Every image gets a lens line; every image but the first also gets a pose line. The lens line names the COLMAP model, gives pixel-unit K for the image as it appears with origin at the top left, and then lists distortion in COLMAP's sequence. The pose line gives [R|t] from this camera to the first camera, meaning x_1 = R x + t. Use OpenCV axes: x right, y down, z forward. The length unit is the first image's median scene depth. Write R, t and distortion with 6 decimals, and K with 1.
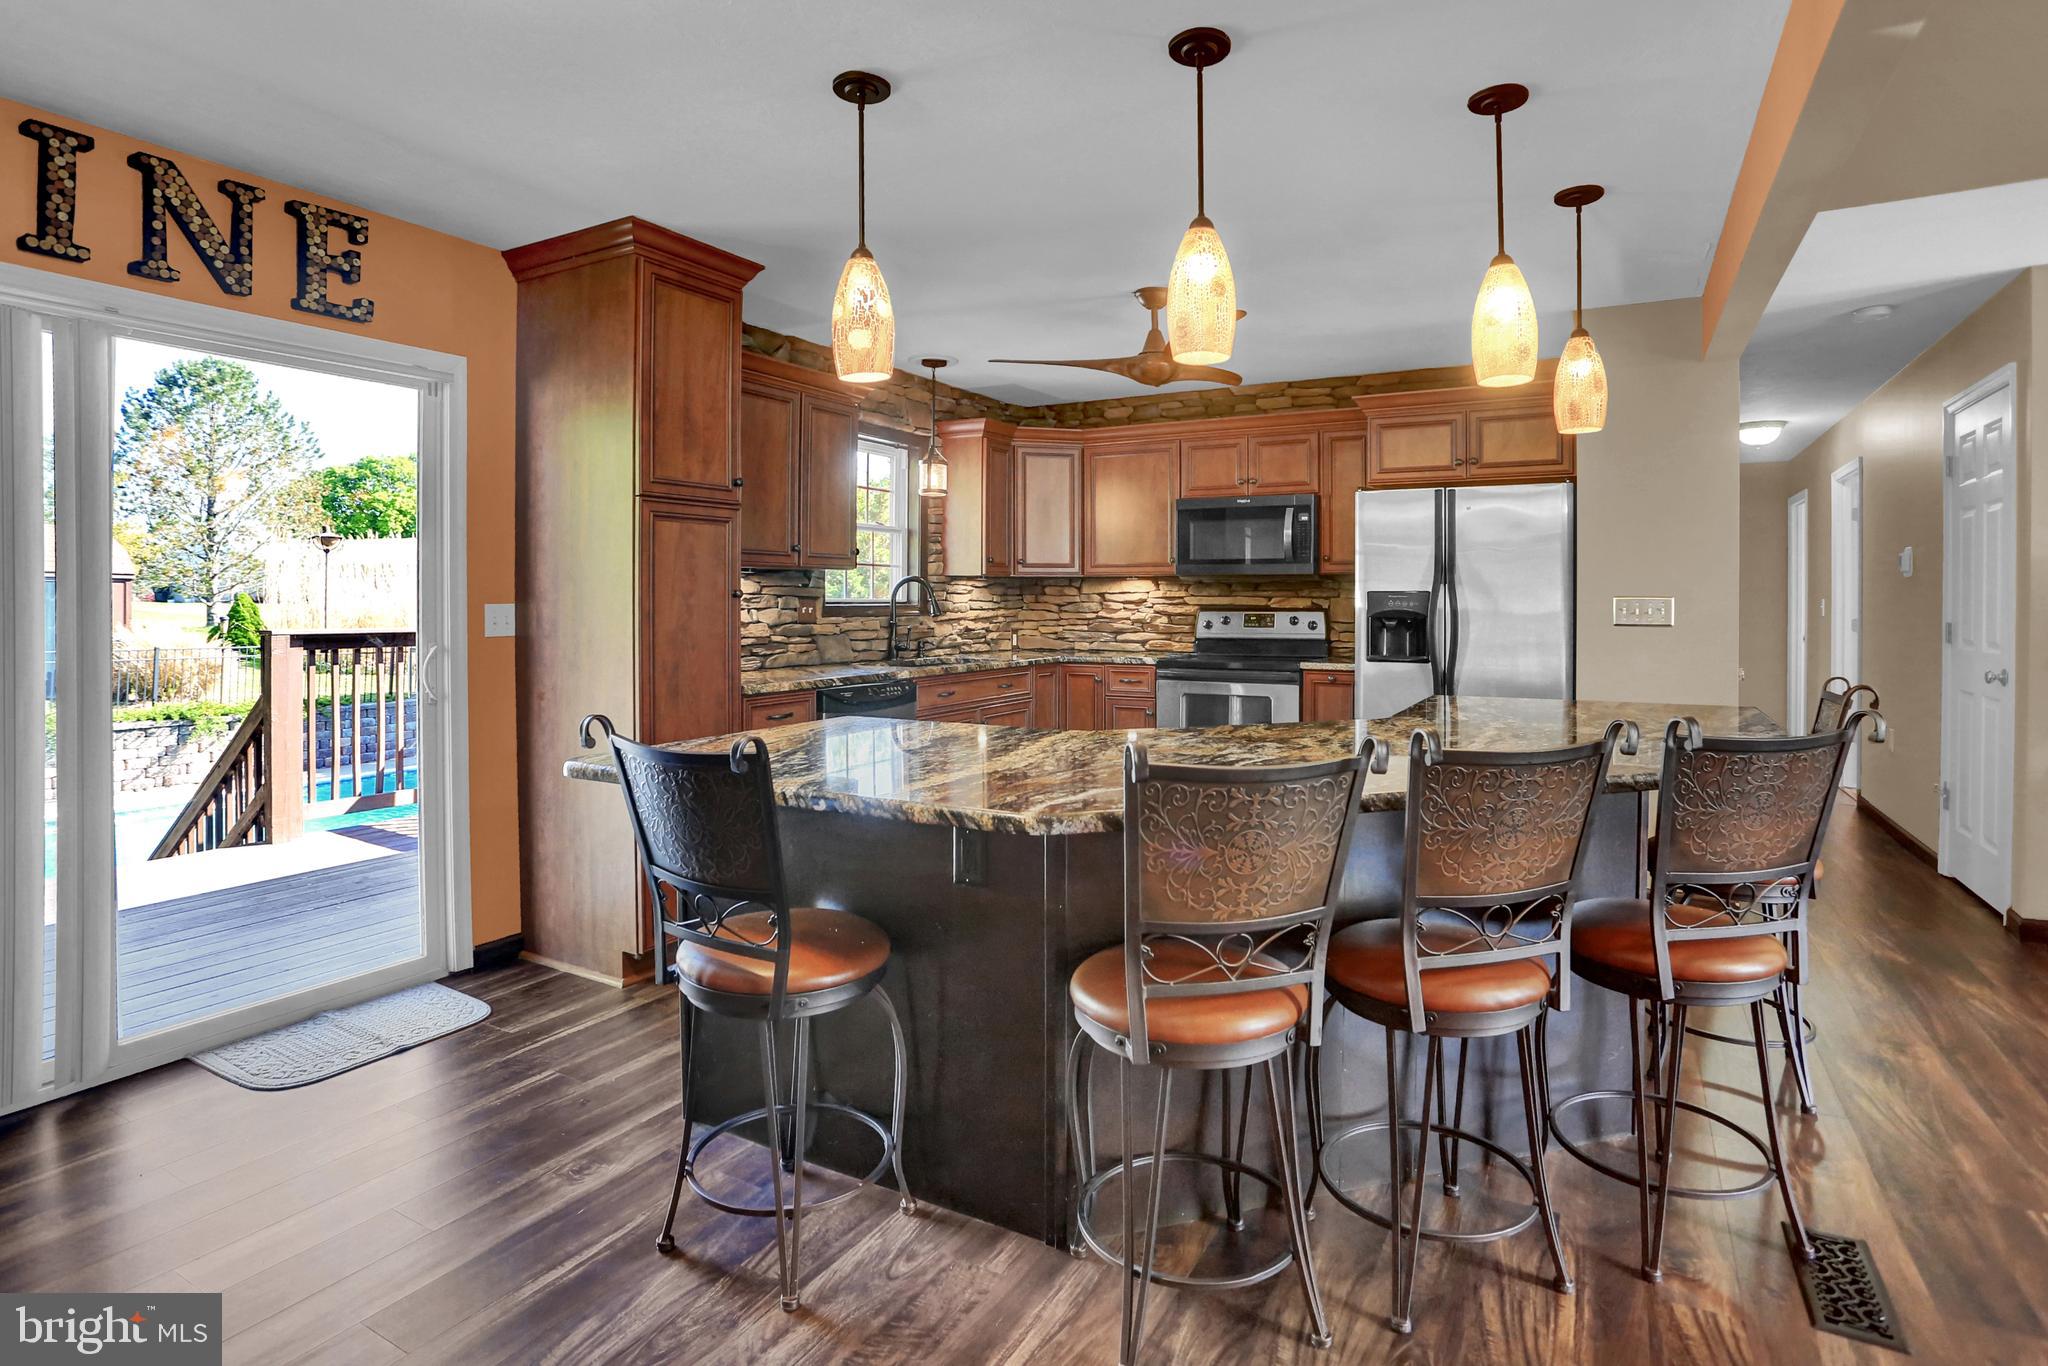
lens RADIAL K [[1061.7, 0, 1015.3], [0, 1061.7, 594.1], [0, 0, 1]] dist [-0.082075, 0.044013]
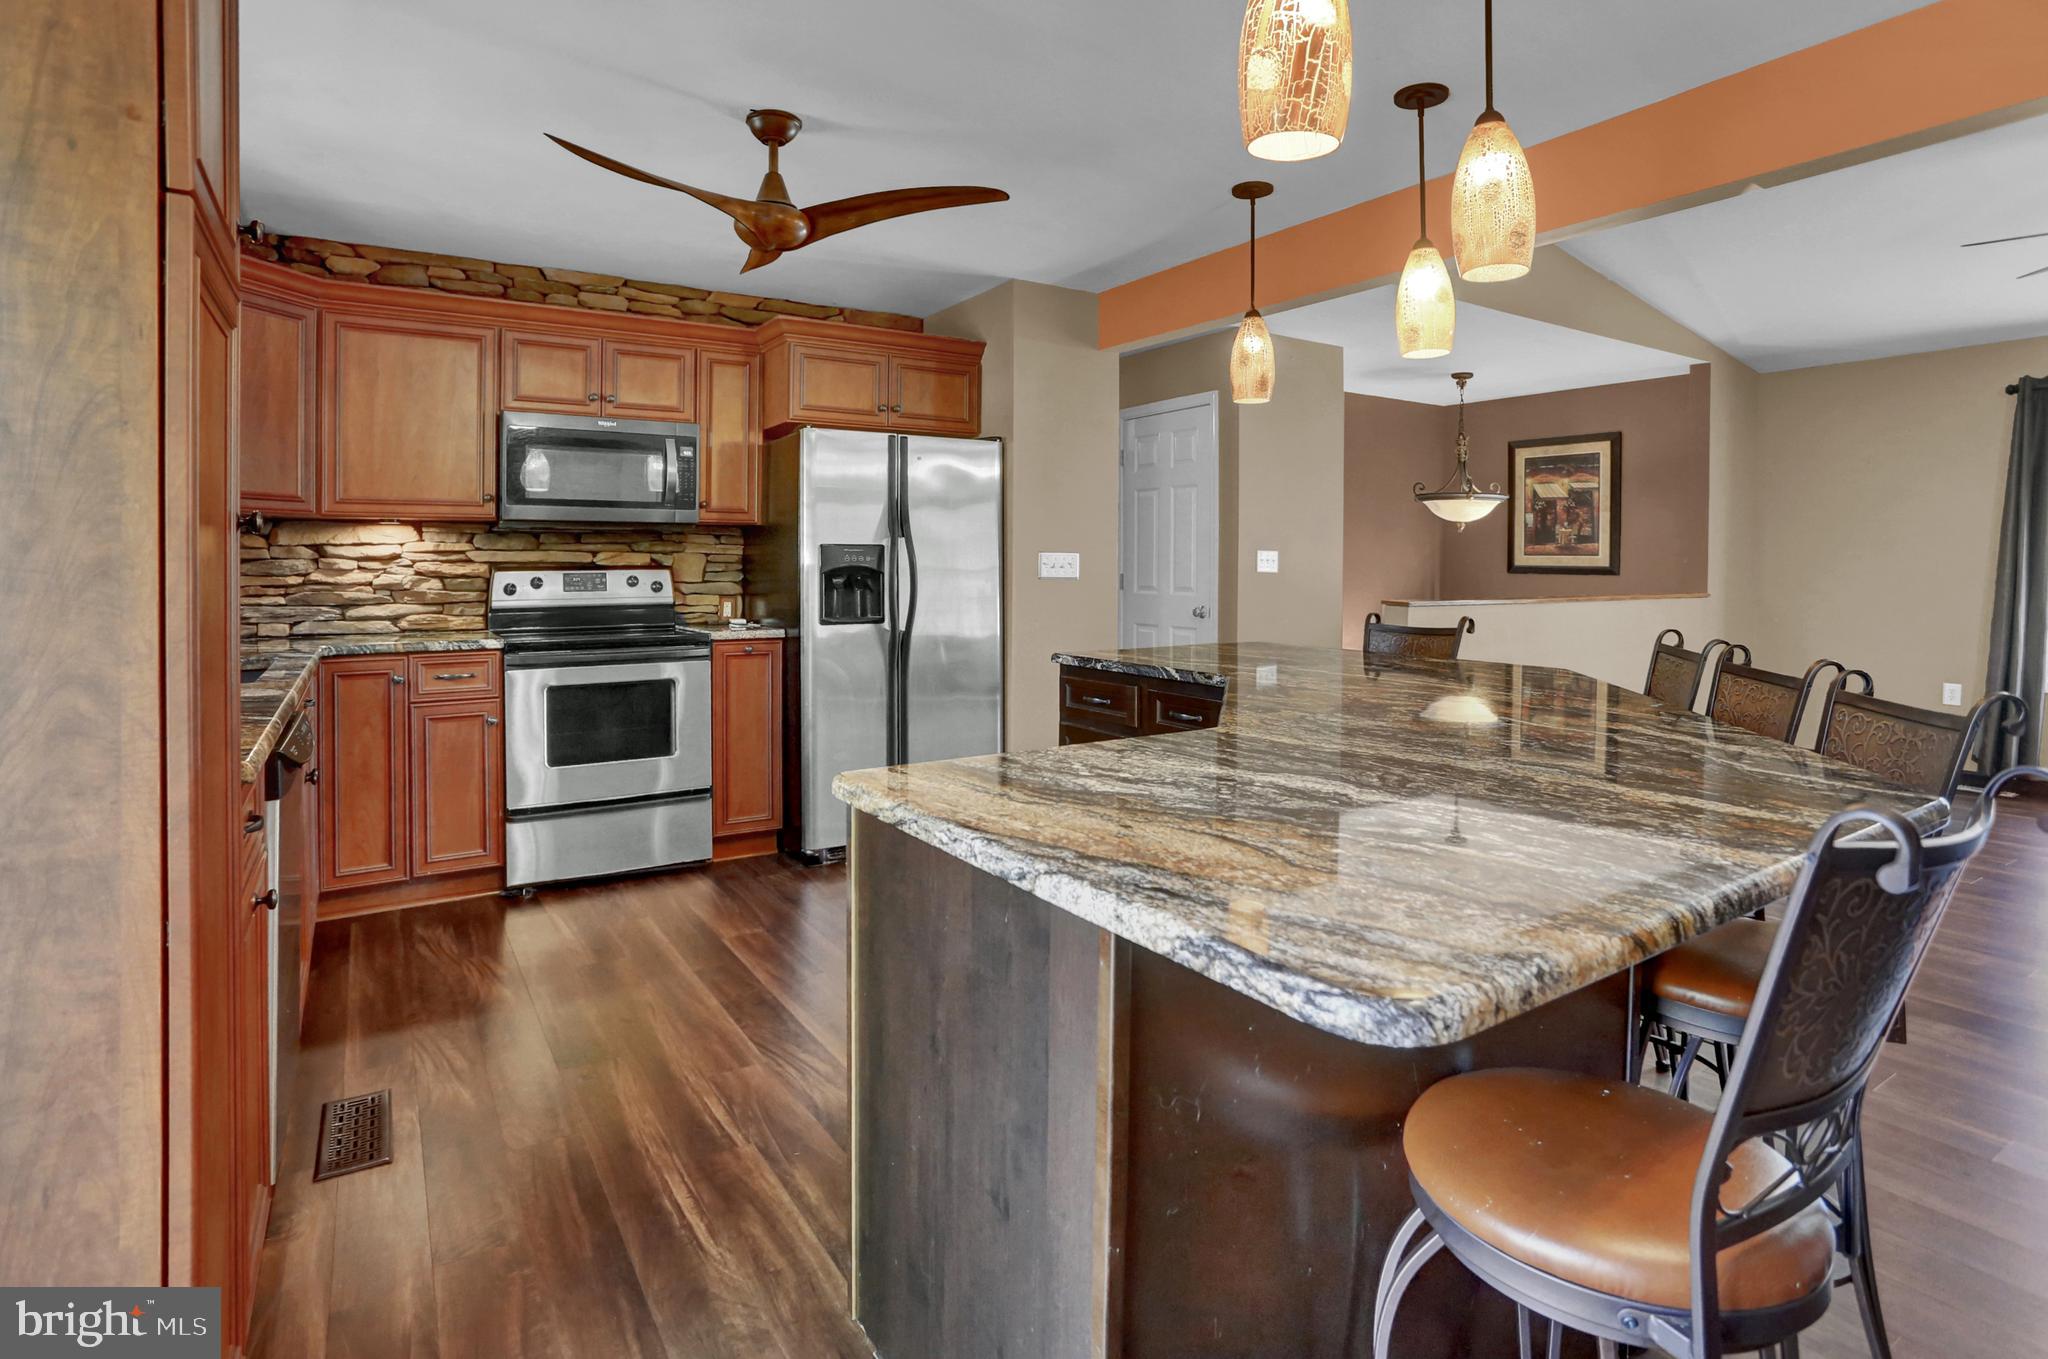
lens RADIAL K [[1061.7, 0, 1015.3], [0, 1061.7, 590.6], [0, 0, 1]] dist [-0.082075, 0.044013]
pose [[0.460825, -0.027743, 0.887057, -0.325826], [-0.005509, 0.999403, 0.034119, 0.003787], [-0.887474, -0.020610, 0.460397, 0.403580]]
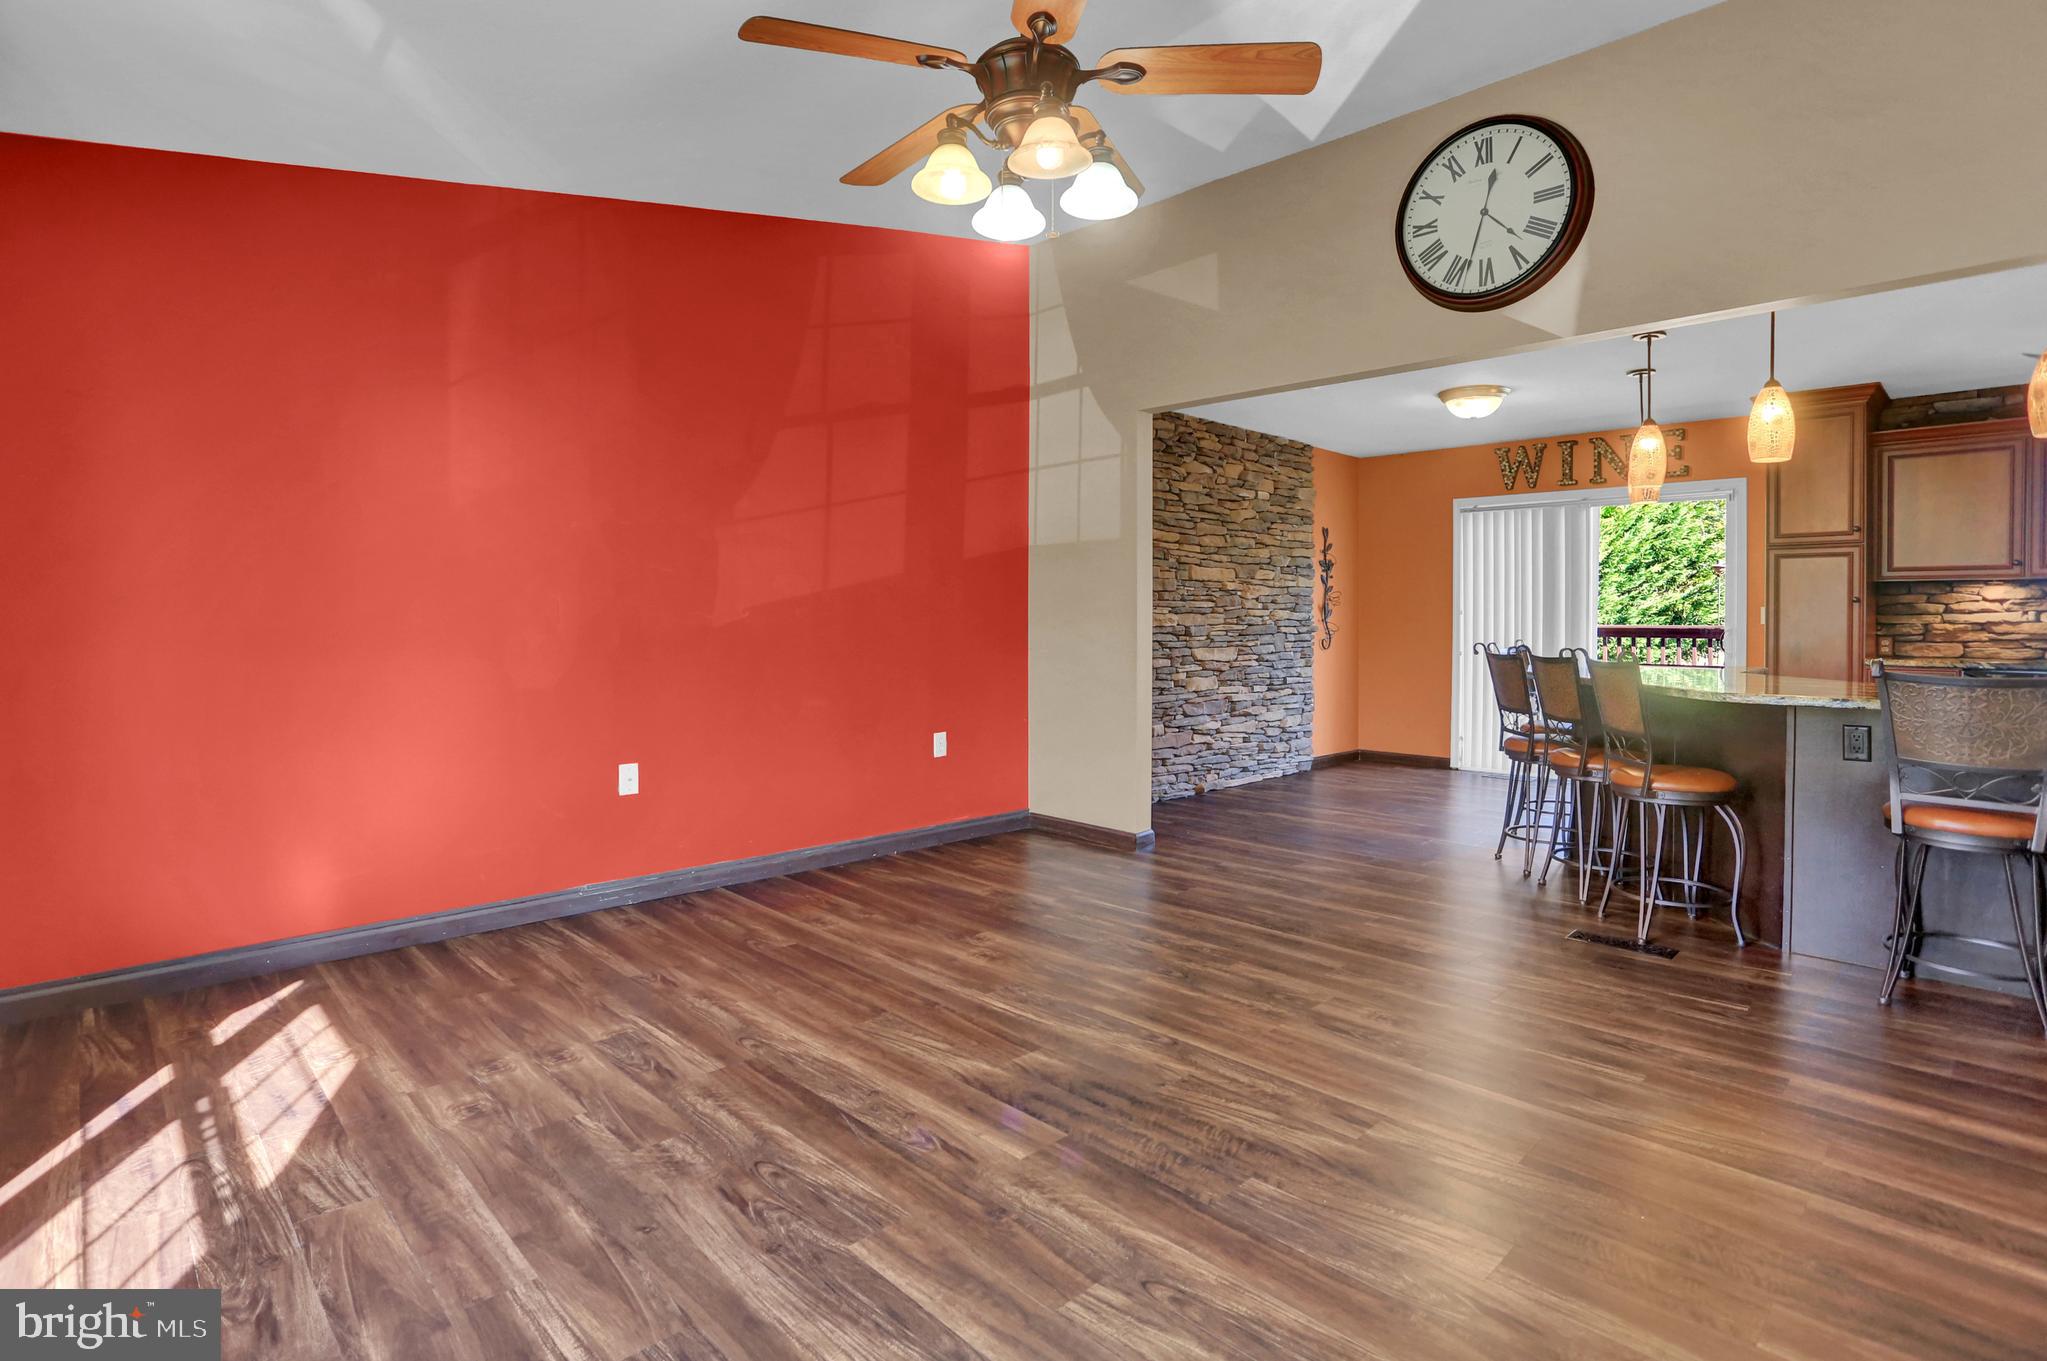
lens RADIAL K [[1030.9, 0, 1013.8], [0, 1030.9, 623.5], [0, 0, 1]] dist [-0.064466, 0.024737]
pose [[-0.282891, 0.004426, -0.959142, 1.065991], [-0.000999, 0.999987, 0.004909, 0.021333], [0.959151, 0.002347, -0.282883, 0.148825]]
